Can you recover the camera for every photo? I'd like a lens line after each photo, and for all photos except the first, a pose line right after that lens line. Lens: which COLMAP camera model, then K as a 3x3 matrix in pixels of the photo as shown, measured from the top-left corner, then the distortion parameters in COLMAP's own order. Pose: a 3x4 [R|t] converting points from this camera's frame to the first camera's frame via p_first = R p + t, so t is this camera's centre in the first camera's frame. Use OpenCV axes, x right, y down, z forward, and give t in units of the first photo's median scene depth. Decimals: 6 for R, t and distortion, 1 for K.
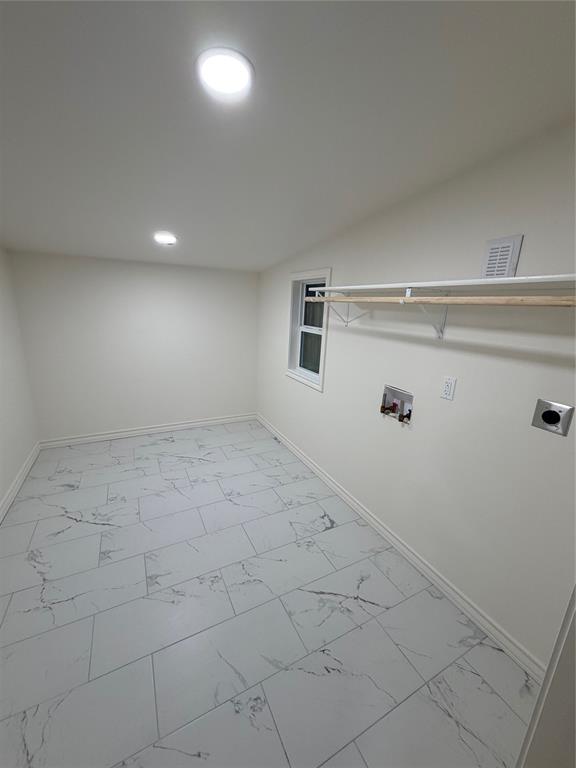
lens RADIAL K [[307.1, 0, 288.8], [0, 307.1, 382.8], [0, 0, 1]] dist [0.000600, -0.000296]
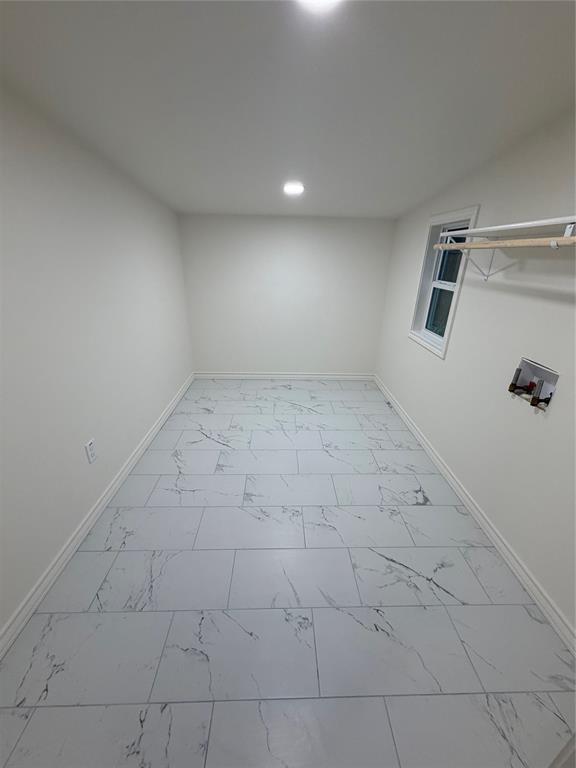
lens RADIAL K [[307.1, 0, 287.7], [0, 307.1, 383.2], [0, 0, 1]] dist [0.000600, -0.000296]
pose [[0.898363, 0.148267, -0.413473, 0.098479], [-0.091748, 0.983885, 0.153468, 0.004976], [0.429564, -0.099935, 0.897490, 0.025166]]
